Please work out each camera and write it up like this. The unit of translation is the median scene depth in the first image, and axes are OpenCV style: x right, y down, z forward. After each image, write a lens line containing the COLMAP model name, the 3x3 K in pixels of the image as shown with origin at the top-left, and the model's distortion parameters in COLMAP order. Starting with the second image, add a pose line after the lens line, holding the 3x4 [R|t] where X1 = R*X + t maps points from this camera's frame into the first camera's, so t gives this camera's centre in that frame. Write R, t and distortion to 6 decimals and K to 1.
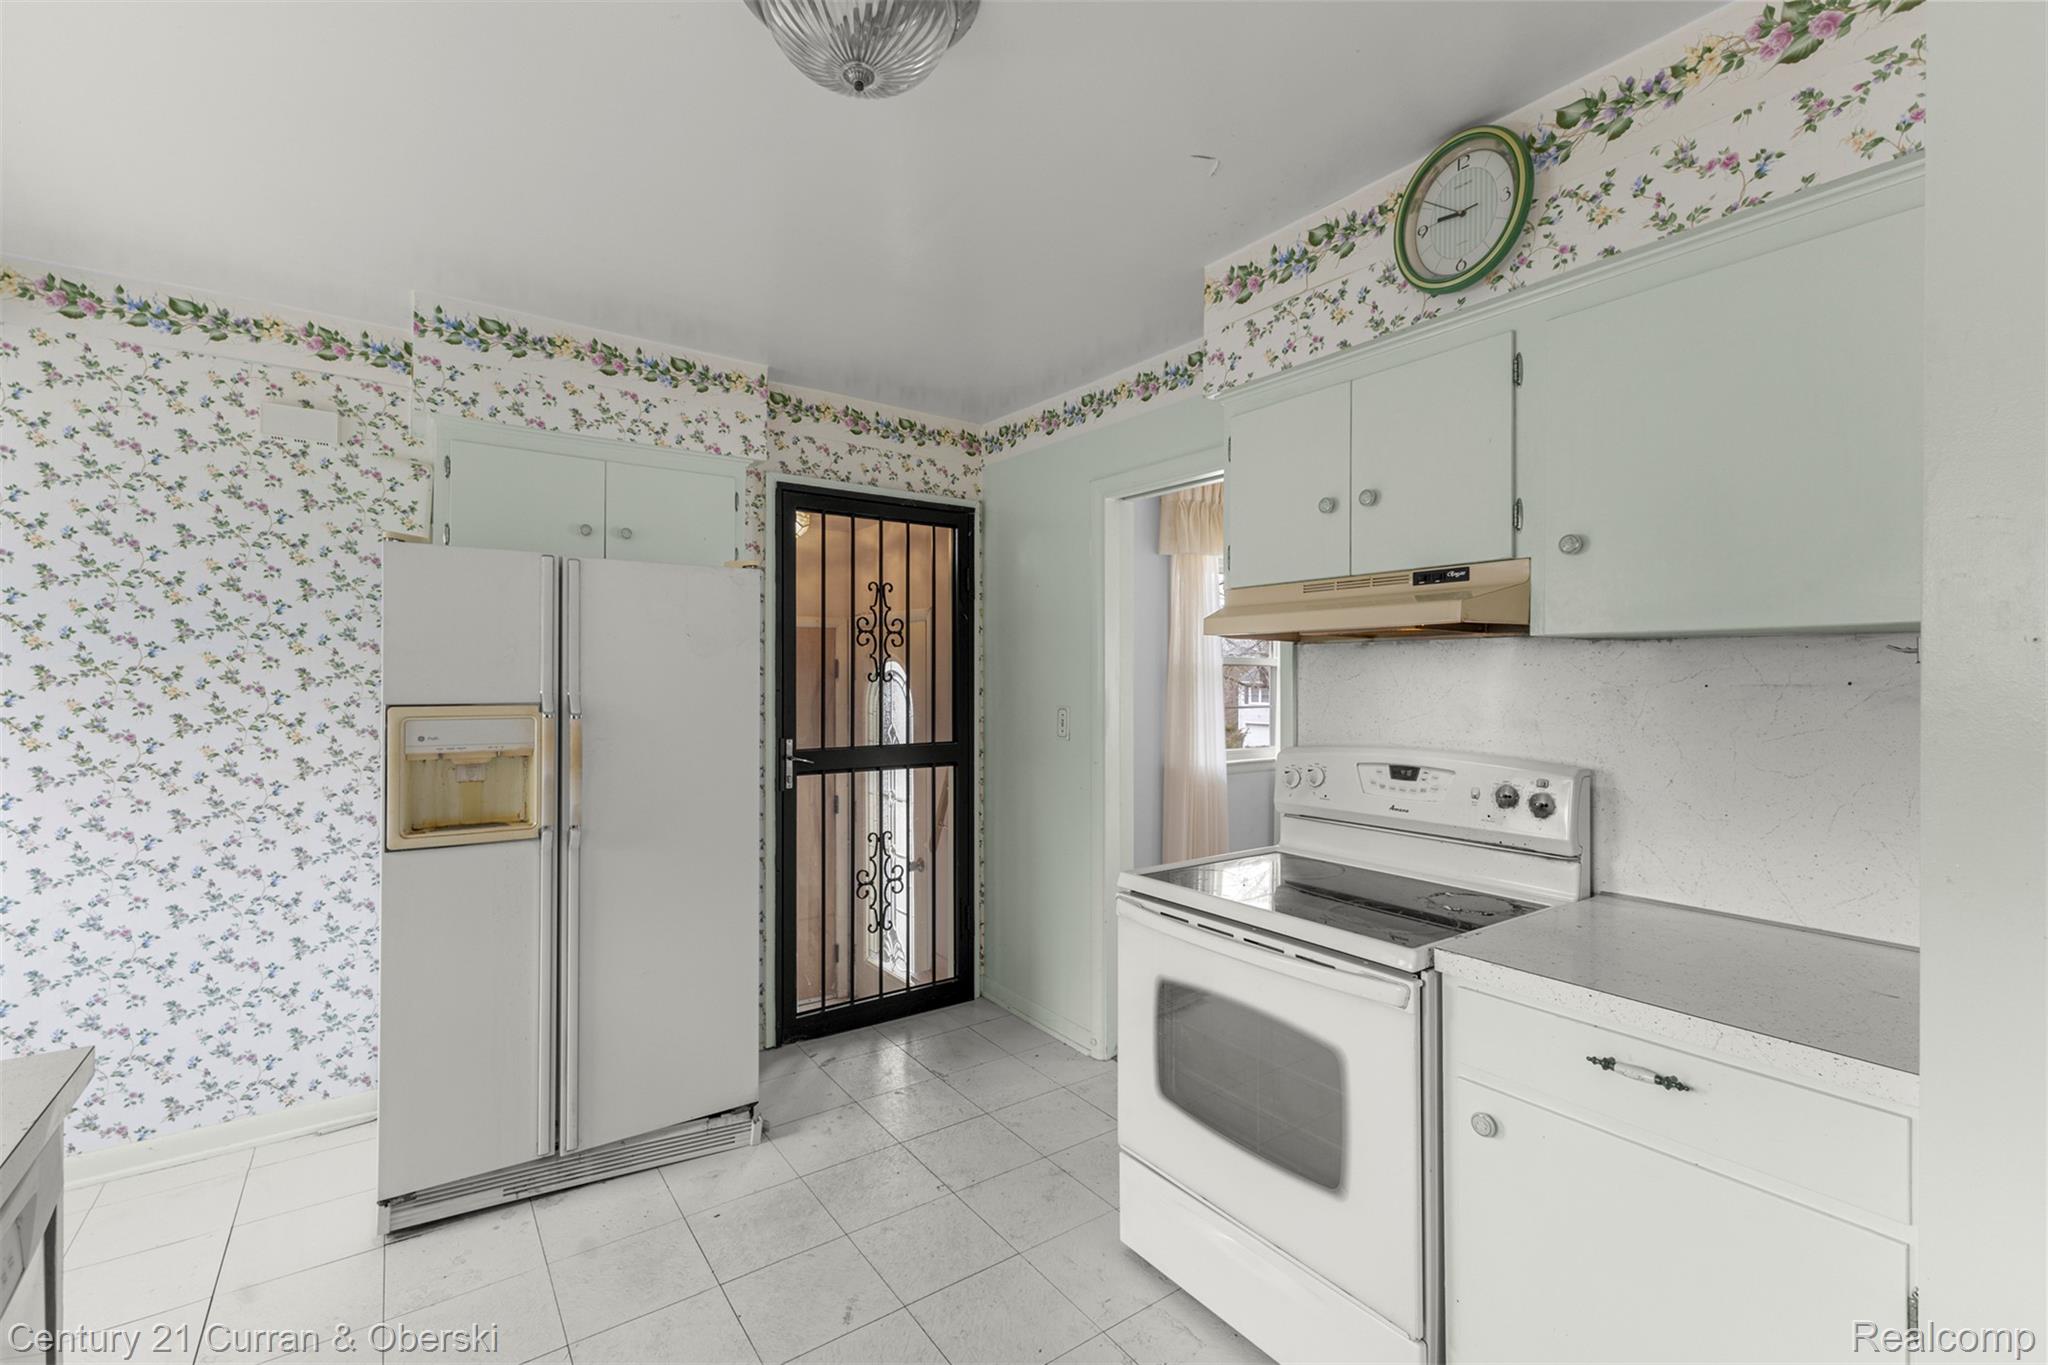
lens RADIAL K [[882.0, 0, 1032.9], [0, 882.0, 675.0], [0, 0, 1]] dist [0.021280, -0.005717]
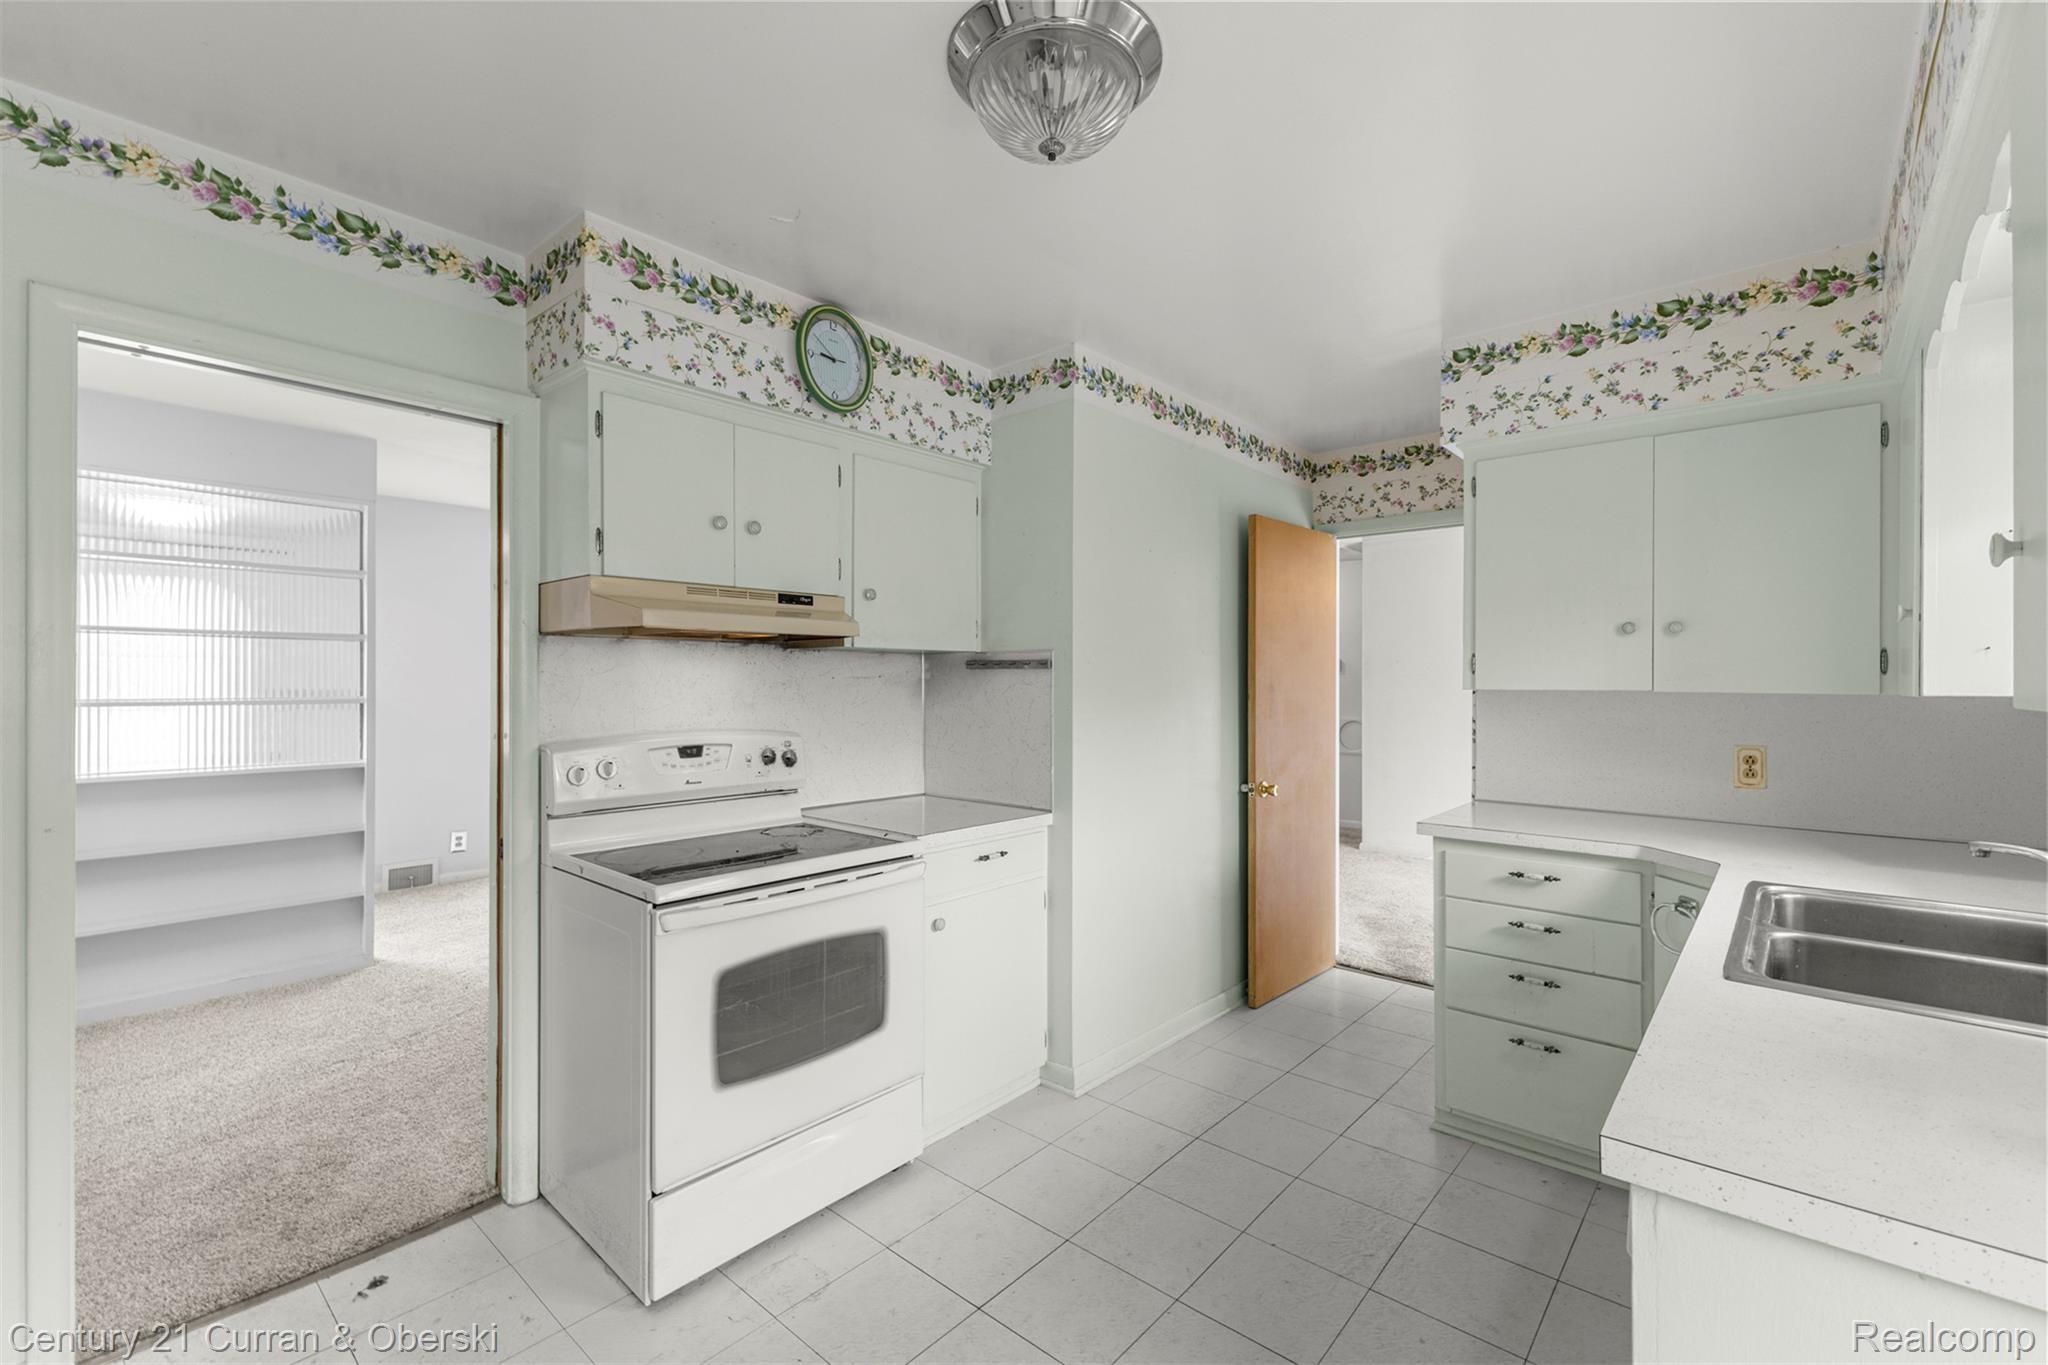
lens RADIAL K [[882.0, 0, 1032.9], [0, 882.0, 675.0], [0, 0, 1]] dist [0.021280, -0.005717]
pose [[-0.222272, -0.000008, 0.974985, -0.929298], [-0.008883, 0.999959, -0.002017, 0.006136], [-0.974944, -0.009110, -0.222263, 0.899847]]
